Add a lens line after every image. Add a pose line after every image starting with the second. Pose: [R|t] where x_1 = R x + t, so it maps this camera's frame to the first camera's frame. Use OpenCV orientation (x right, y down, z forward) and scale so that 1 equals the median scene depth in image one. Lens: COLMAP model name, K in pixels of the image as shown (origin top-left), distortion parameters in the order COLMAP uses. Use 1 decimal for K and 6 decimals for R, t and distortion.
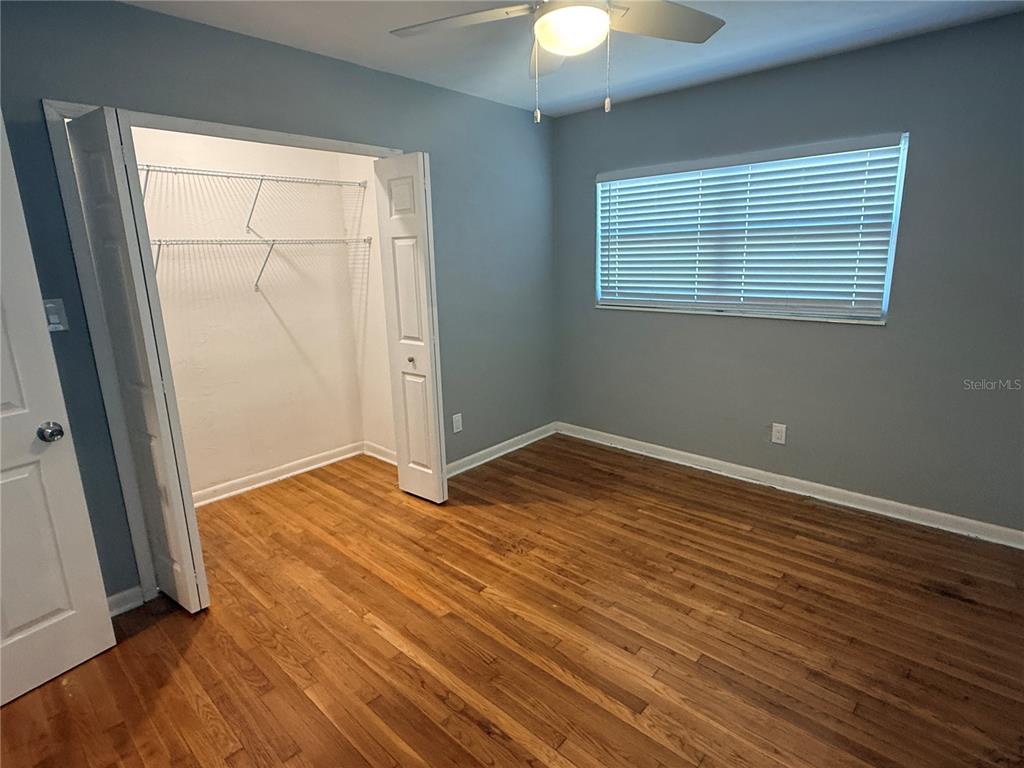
lens RADIAL K [[547.2, 0, 516.6], [0, 547.2, 363.7], [0, 0, 1]] dist [-0.008552, 0.008050]
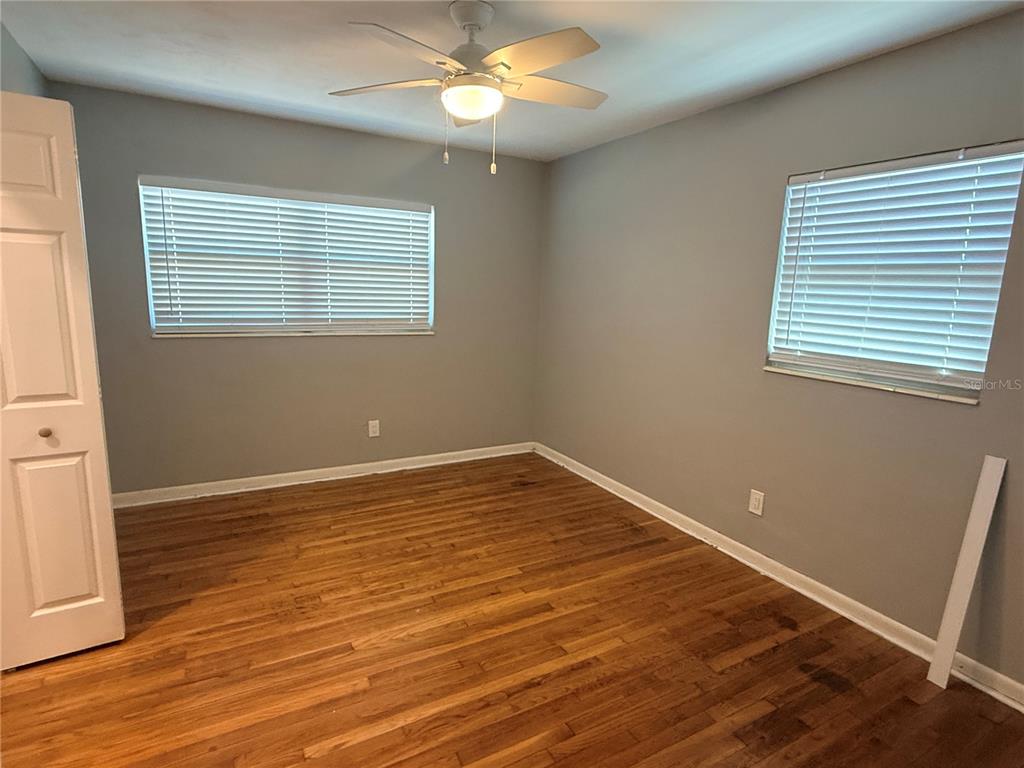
lens RADIAL K [[547.2, 0, 504.6], [0, 547.2, 367.7], [0, 0, 1]] dist [-0.008552, 0.008050]
pose [[0.324457, -0.107877, 0.939729, -0.642216], [0.145697, 0.987319, 0.063036, -0.047056], [-0.934612, 0.116463, 0.336060, 0.344964]]
